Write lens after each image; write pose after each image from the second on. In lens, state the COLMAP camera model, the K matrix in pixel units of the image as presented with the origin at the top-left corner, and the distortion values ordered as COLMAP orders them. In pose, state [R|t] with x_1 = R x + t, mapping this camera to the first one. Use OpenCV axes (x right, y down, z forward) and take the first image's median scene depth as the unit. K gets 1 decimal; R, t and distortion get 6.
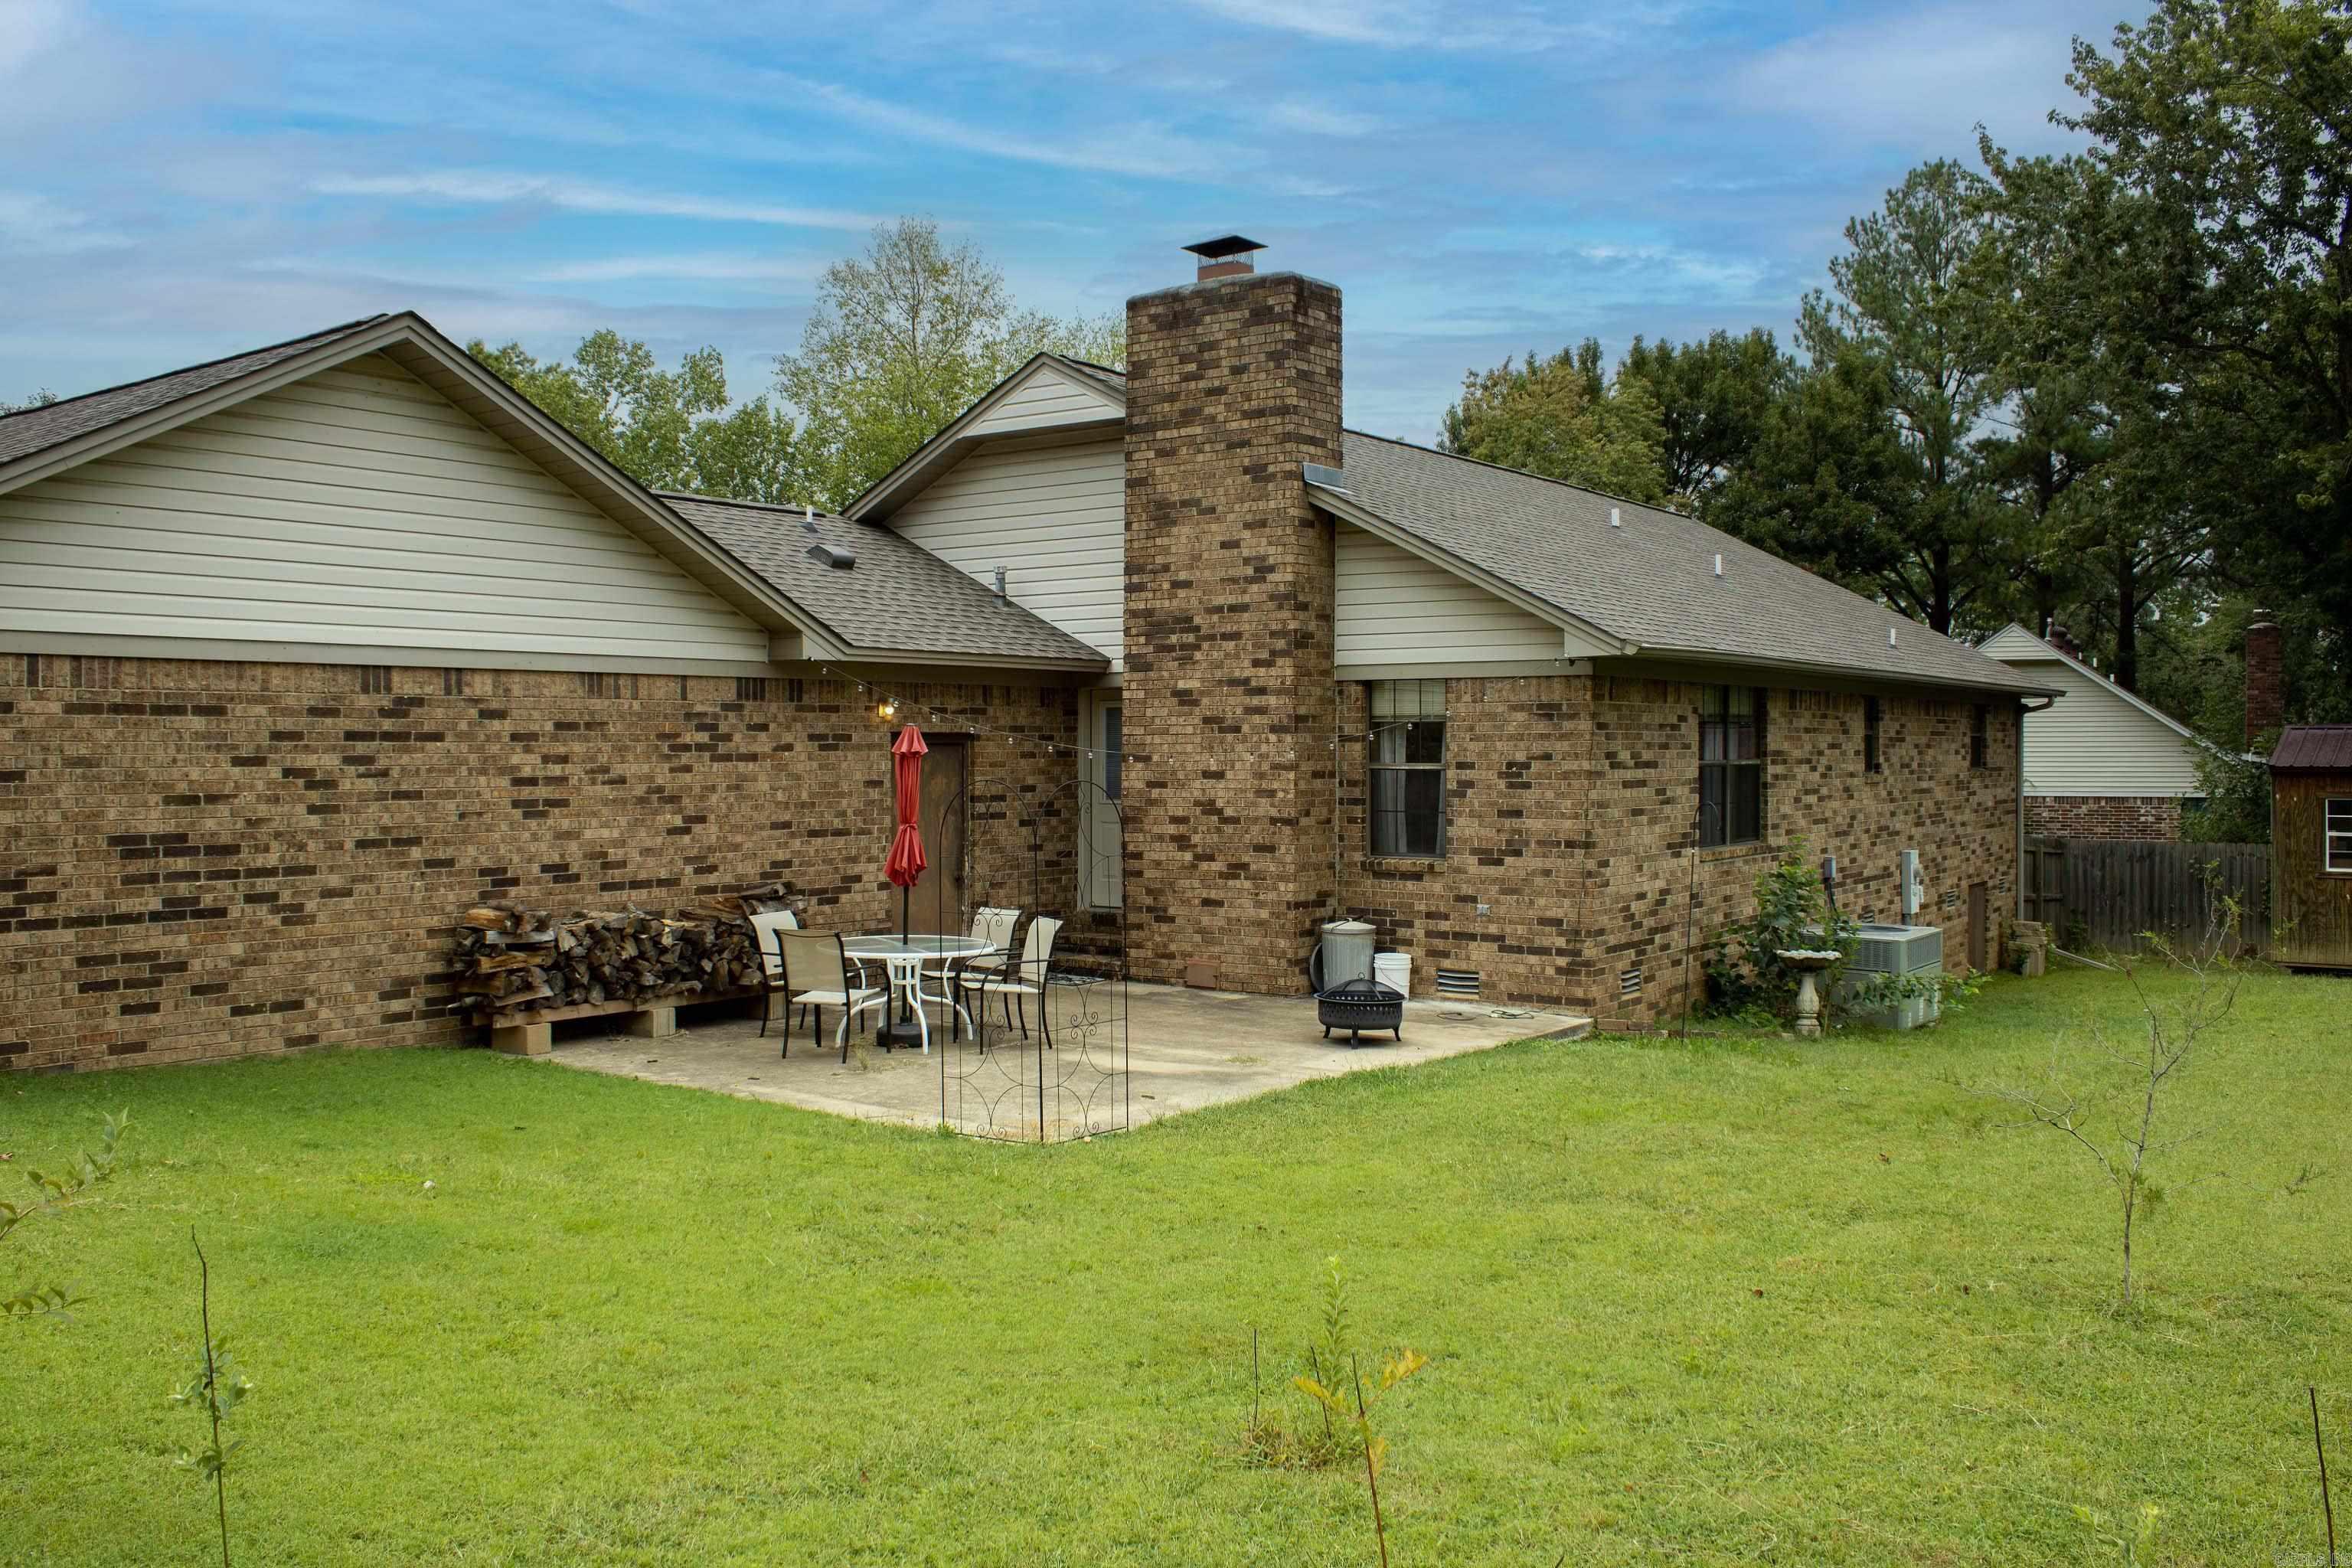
lens RADIAL K [[1989.9, 0, 1142.0], [0, 1989.9, 748.5], [0, 0, 1]] dist [-0.204119, 0.191300]
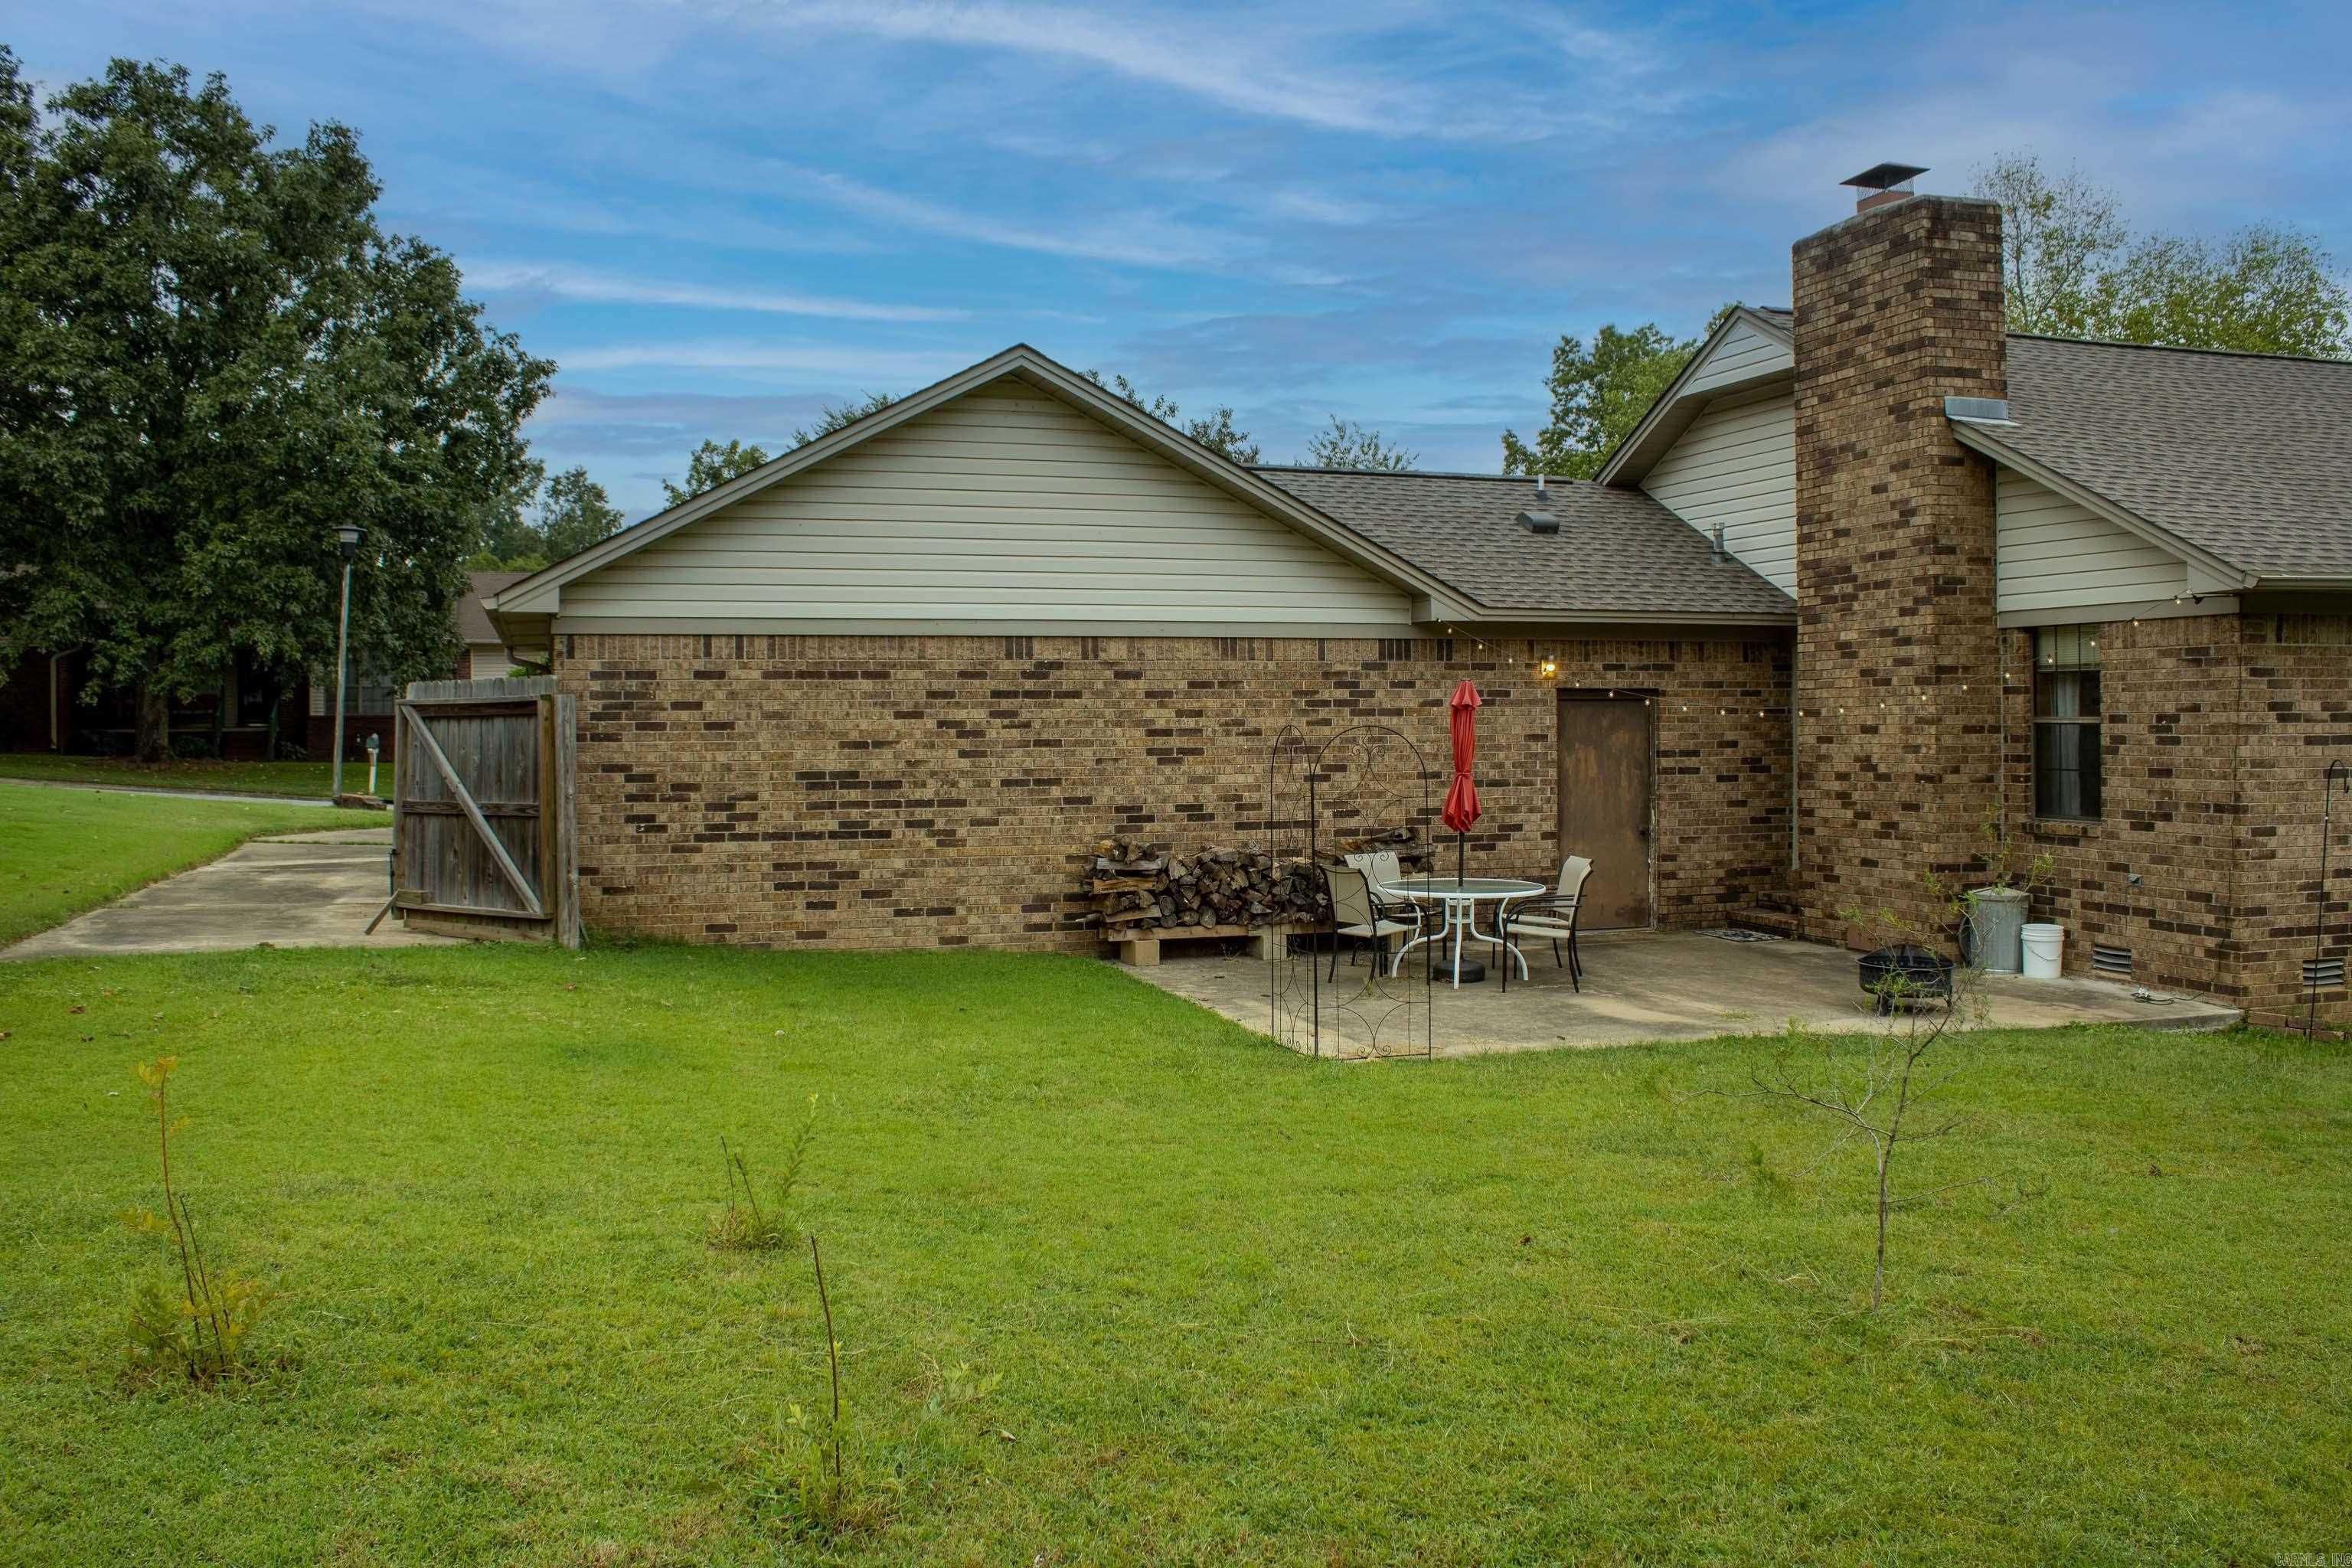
lens RADIAL K [[1989.9, 0, 1142.0], [0, 1989.9, 748.5], [0, 0, 1]] dist [-0.204119, 0.191300]
pose [[0.798256, 0.005341, -0.602295, 0.339120], [0.003524, 0.999902, 0.013538, 0.008971], [0.602308, -0.012929, 0.798159, 0.041954]]
